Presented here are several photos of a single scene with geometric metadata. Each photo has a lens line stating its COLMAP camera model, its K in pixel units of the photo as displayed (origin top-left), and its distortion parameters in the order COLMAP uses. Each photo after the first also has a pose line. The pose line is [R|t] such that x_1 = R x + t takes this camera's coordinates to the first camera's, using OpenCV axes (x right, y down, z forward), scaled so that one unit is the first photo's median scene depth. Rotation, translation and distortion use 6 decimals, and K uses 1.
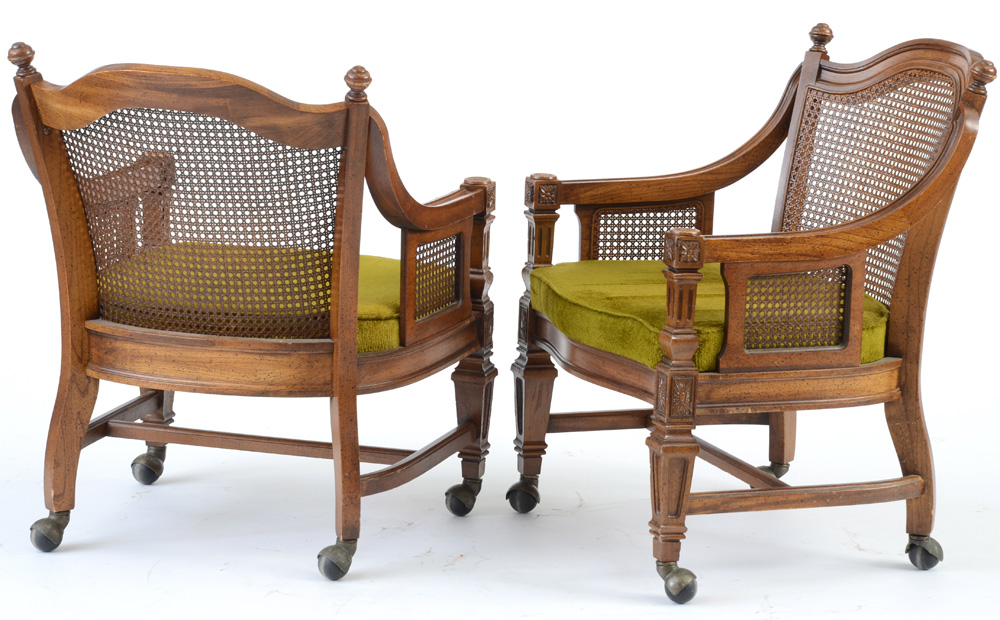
lens RADIAL K [[3313.6, 0, 499.3], [0, 3313.6, 295.9], [0, 0, 1]] dist [0.920400, 2.380308]
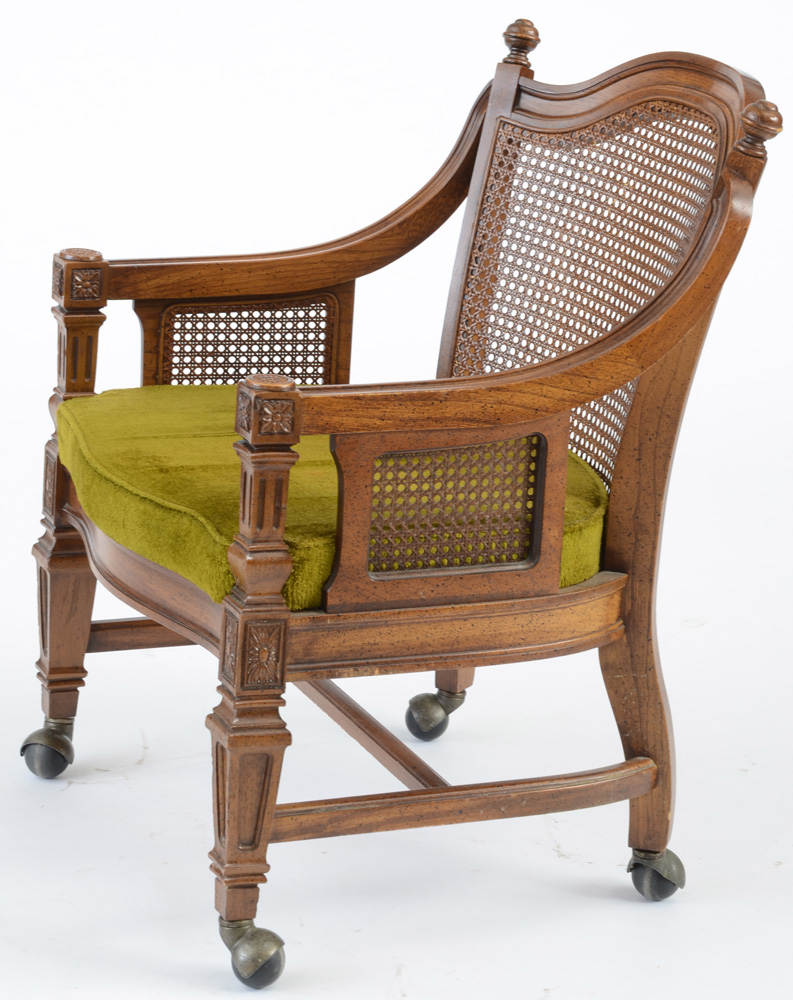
lens RADIAL K [[3333.9, 0, 381.7], [0, 3333.9, 417.0], [0, 0, 1]] dist [0.578279, 0.523925]
pose [[0.999634, 0.013514, 0.023431, 0.059197], [-0.015004, 0.997798, 0.064601, -0.050002], [-0.022506, -0.064929, 0.997636, 0.381325]]
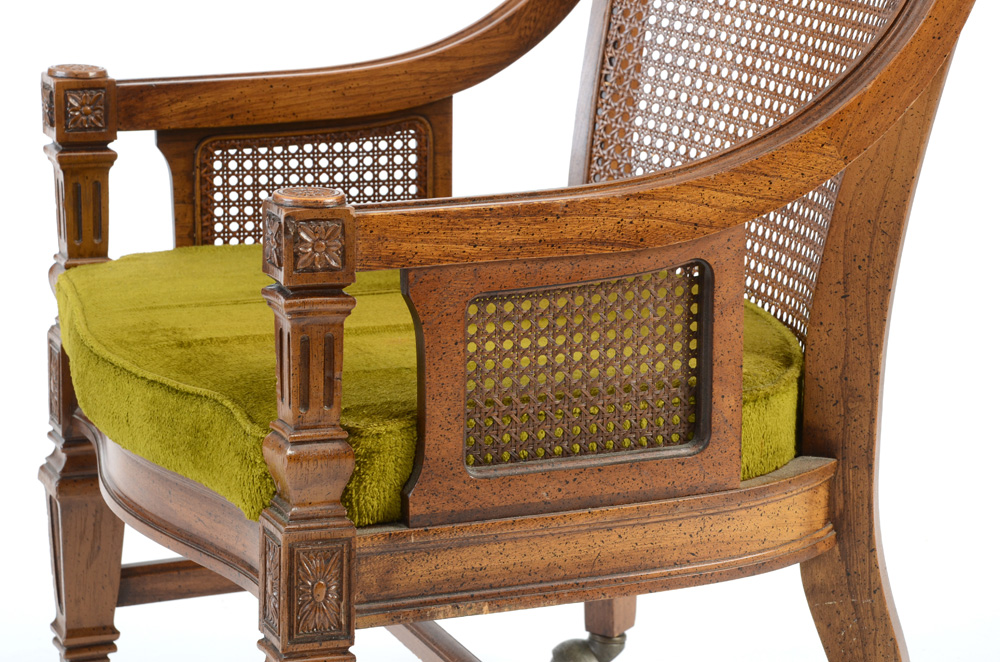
lens RADIAL K [[3098.2, 0, 496.0], [0, 3098.2, 340.7], [0, 0, 1]] dist [0.828970, 1.800970]
pose [[0.999466, -0.032674, 0.000082, 0.075132], [0.032633, 0.998350, 0.047241, -0.018193], [-0.001626, -0.047213, 0.998884, 0.583982]]
